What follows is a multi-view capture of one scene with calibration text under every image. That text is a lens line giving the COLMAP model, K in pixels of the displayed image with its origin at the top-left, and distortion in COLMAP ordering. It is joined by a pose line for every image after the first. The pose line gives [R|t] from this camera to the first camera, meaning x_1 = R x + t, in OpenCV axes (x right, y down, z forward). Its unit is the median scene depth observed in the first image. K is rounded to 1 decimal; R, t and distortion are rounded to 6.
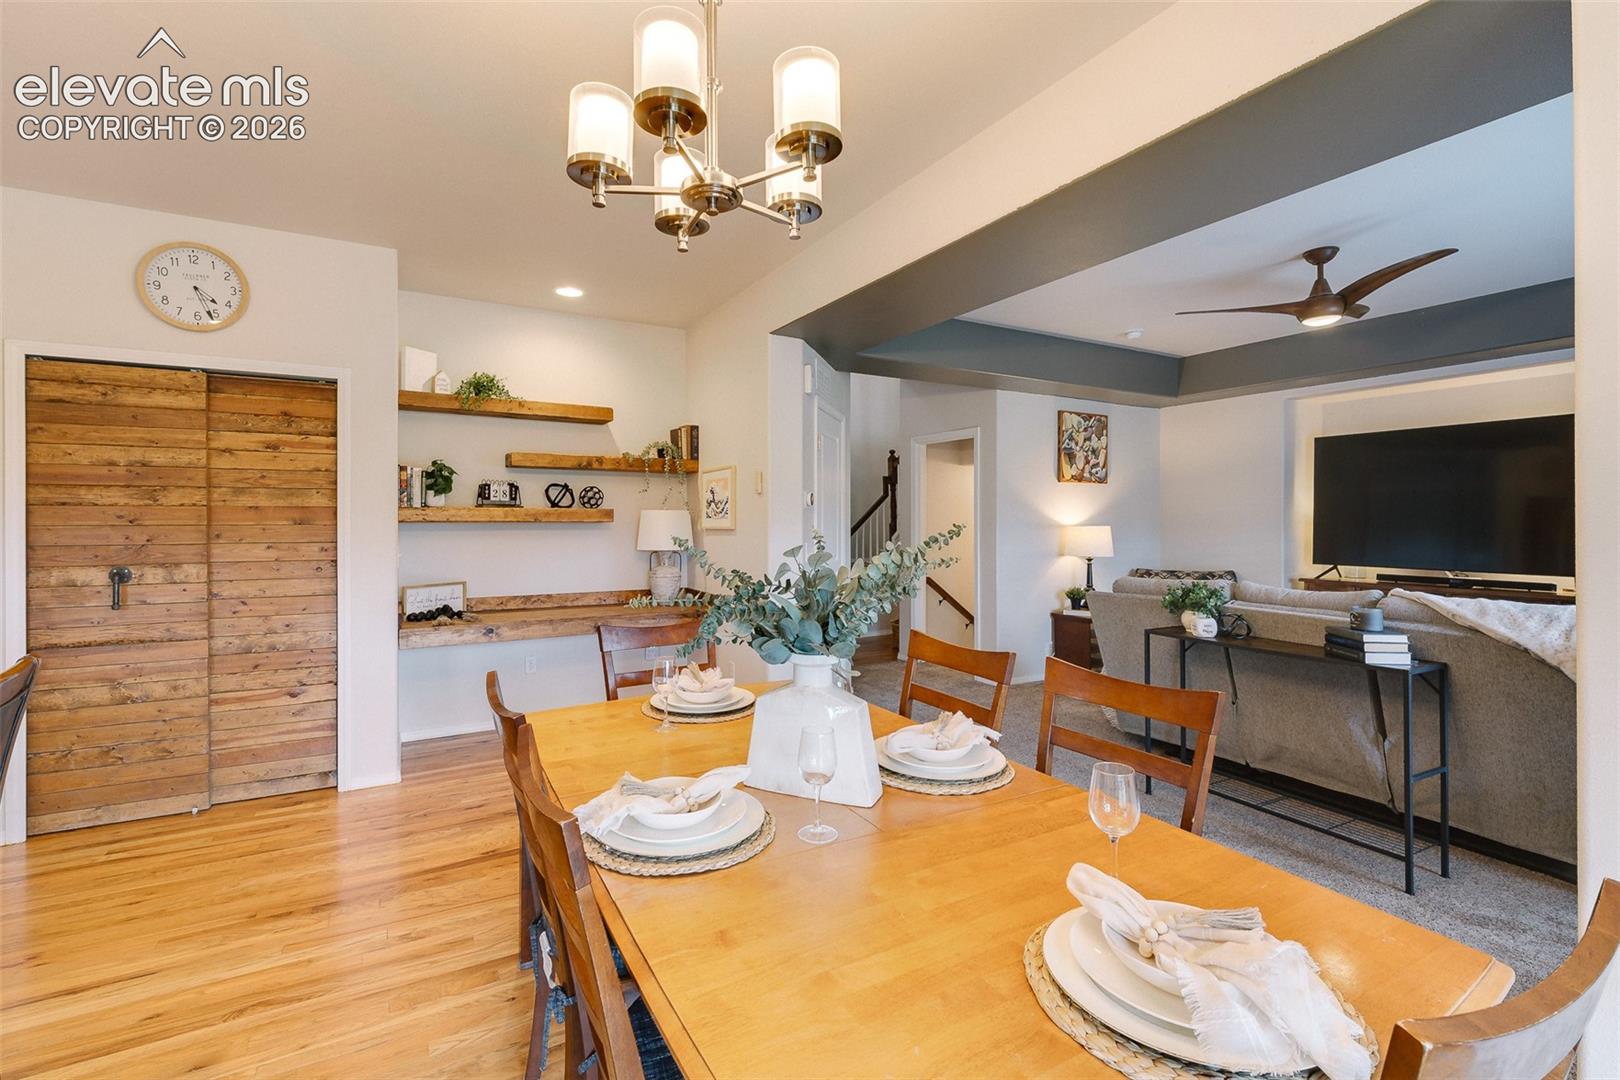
lens RADIAL K [[700.4, 0, 787.3], [0, 700.4, 526.0], [0, 0, 1]] dist [0.006361, -0.004274]
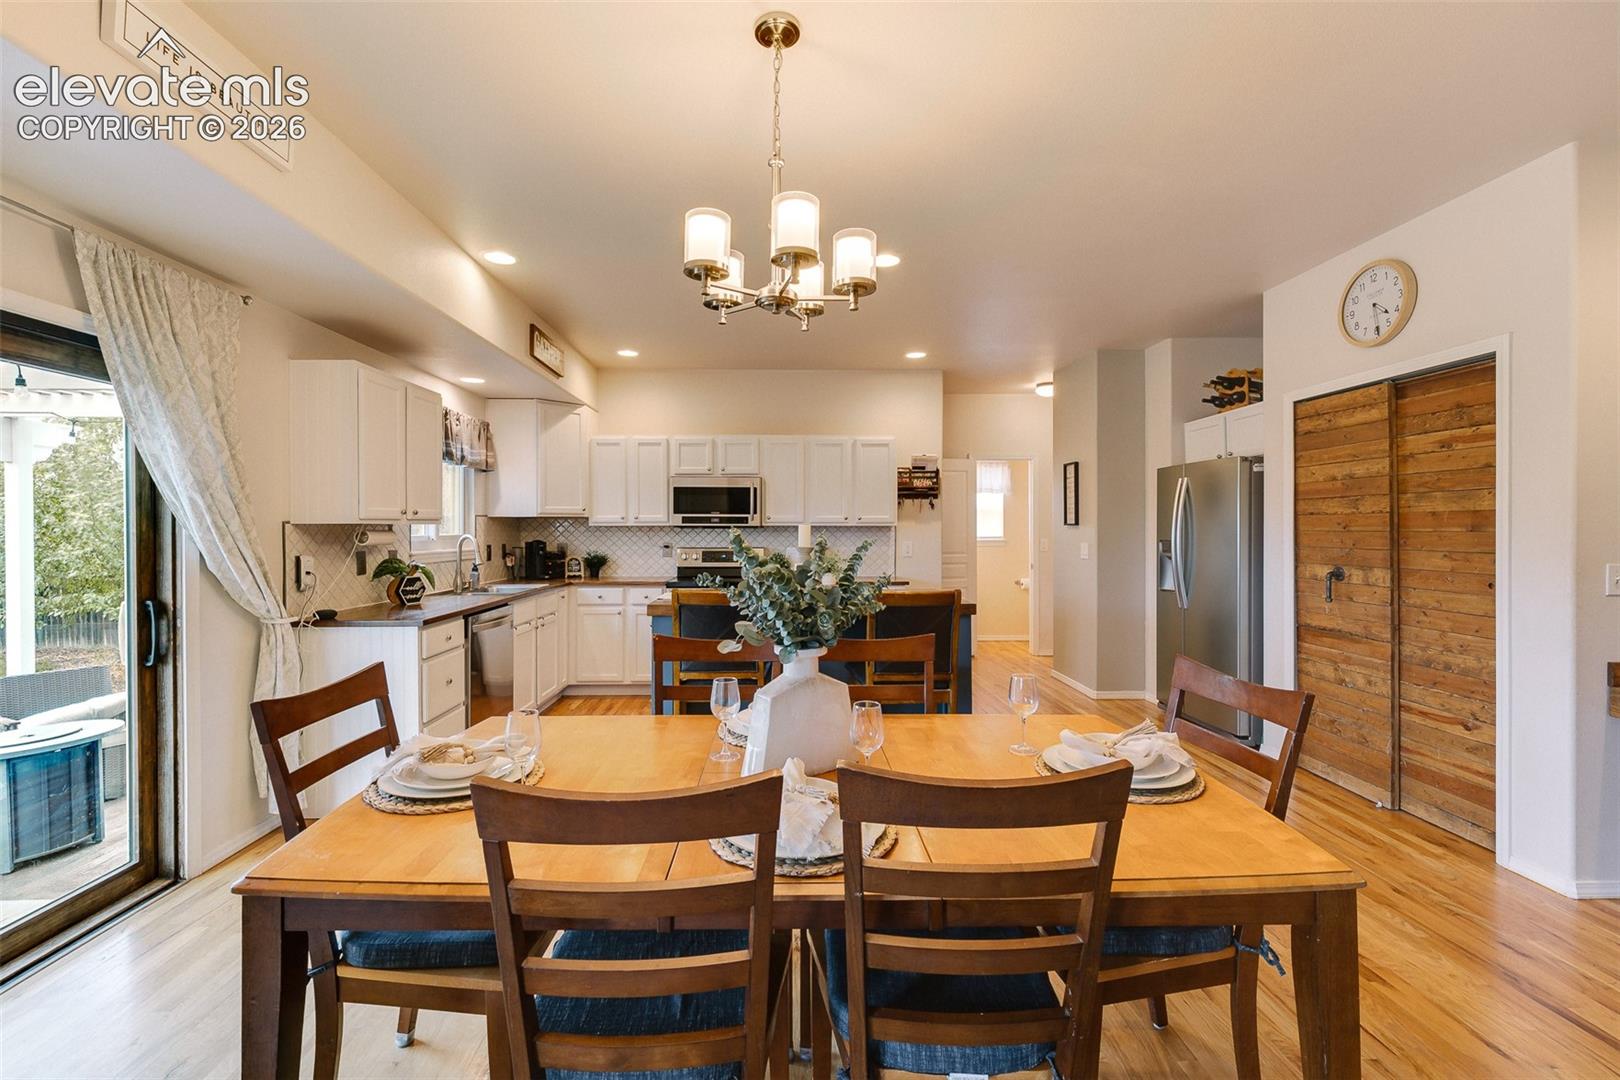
lens RADIAL K [[700.4, 0, 791.7], [0, 700.4, 531.3], [0, 0, 1]] dist [0.006361, -0.004274]
pose [[-0.470310, 0.005466, -0.882484, 0.386850], [-0.005367, 0.999945, 0.009054, -0.004660], [0.882485, 0.008995, -0.470255, 0.572192]]
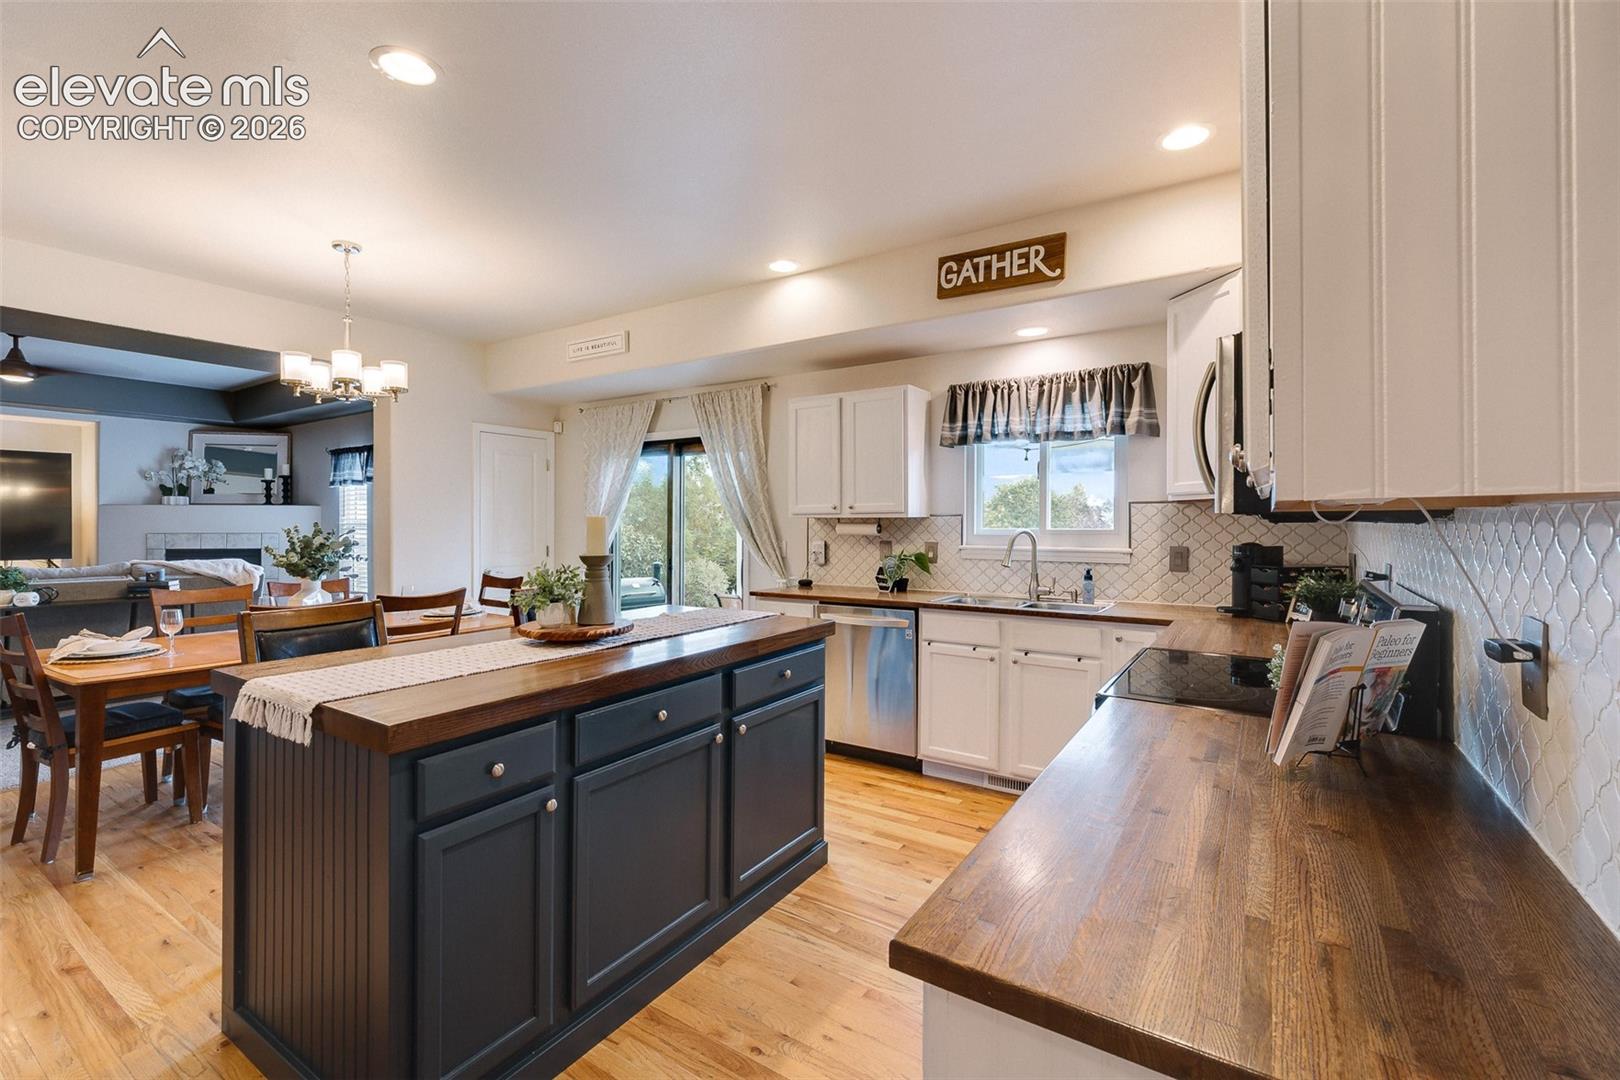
lens RADIAL K [[700.4, 0, 815.4], [0, 700.4, 520.1], [0, 0, 1]] dist [0.006361, -0.004274]
pose [[-0.471238, 0.003469, 0.881999, -1.085447], [0.008820, 0.999961, 0.000779, -0.000090], [-0.881962, 0.008146, -0.471250, 0.230807]]
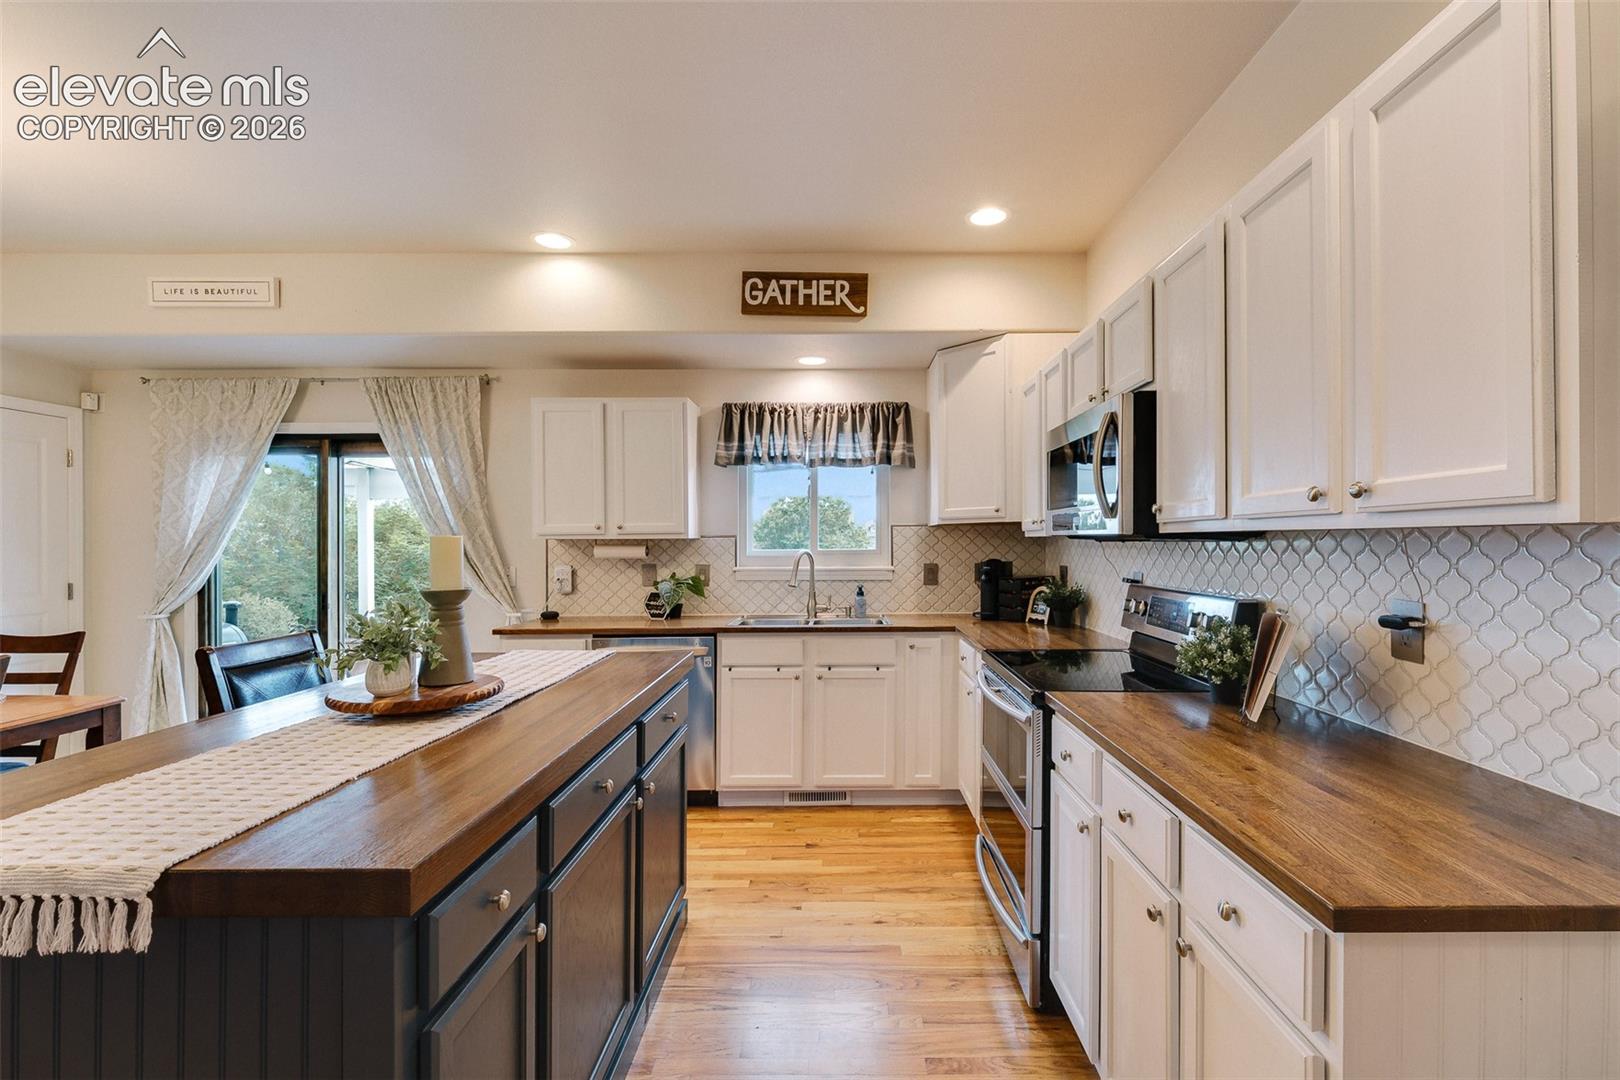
lens RADIAL K [[700.4, 0, 841.6], [0, 700.4, 545.6], [0, 0, 1]] dist [0.006361, -0.004274]
pose [[-0.877985, 0.002939, 0.478680, -0.902038], [0.009136, 0.999902, 0.010618, -0.000738], [-0.478602, 0.013696, -0.877925, 0.371709]]
